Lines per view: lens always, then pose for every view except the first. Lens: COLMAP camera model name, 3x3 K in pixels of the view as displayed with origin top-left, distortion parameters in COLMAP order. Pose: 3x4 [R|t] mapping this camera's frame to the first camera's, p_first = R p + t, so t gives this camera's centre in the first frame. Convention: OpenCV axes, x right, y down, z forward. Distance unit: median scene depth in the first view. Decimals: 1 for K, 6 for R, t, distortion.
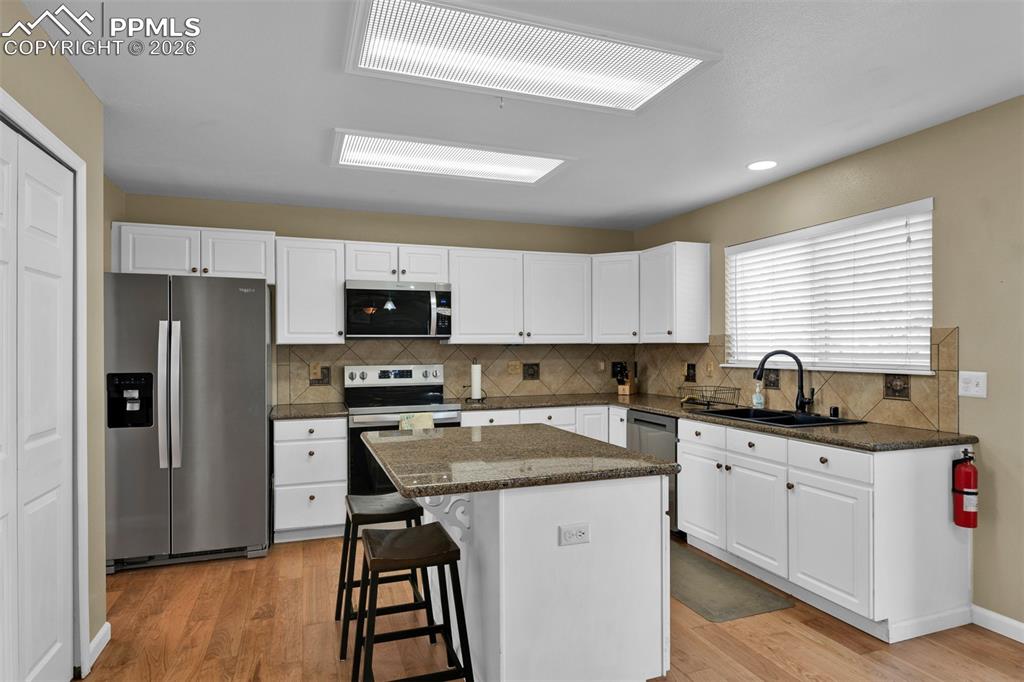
lens RADIAL K [[542.3, 0, 476.8], [0, 542.3, 340.2], [0, 0, 1]] dist [-0.023598, 0.001454]
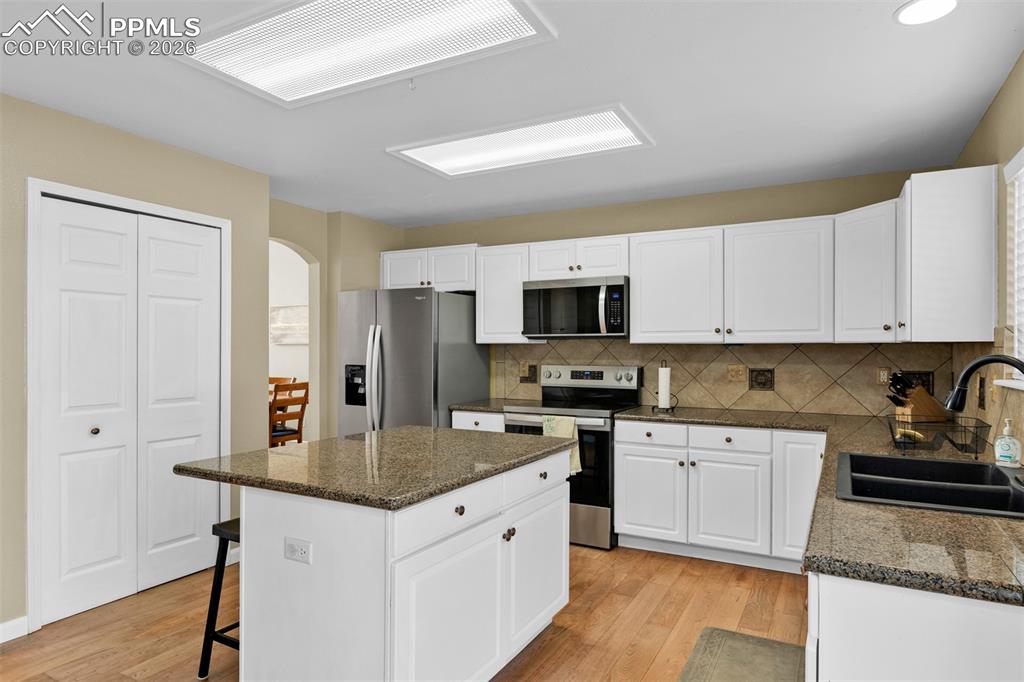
lens RADIAL K [[542.3, 0, 550.8], [0, 542.3, 346.8], [0, 0, 1]] dist [-0.023598, 0.001454]
pose [[0.716532, 0.004867, -0.697537, 0.533716], [0.004498, 0.999923, 0.011597, 0.001554], [0.697540, -0.011447, 0.716455, 0.306709]]
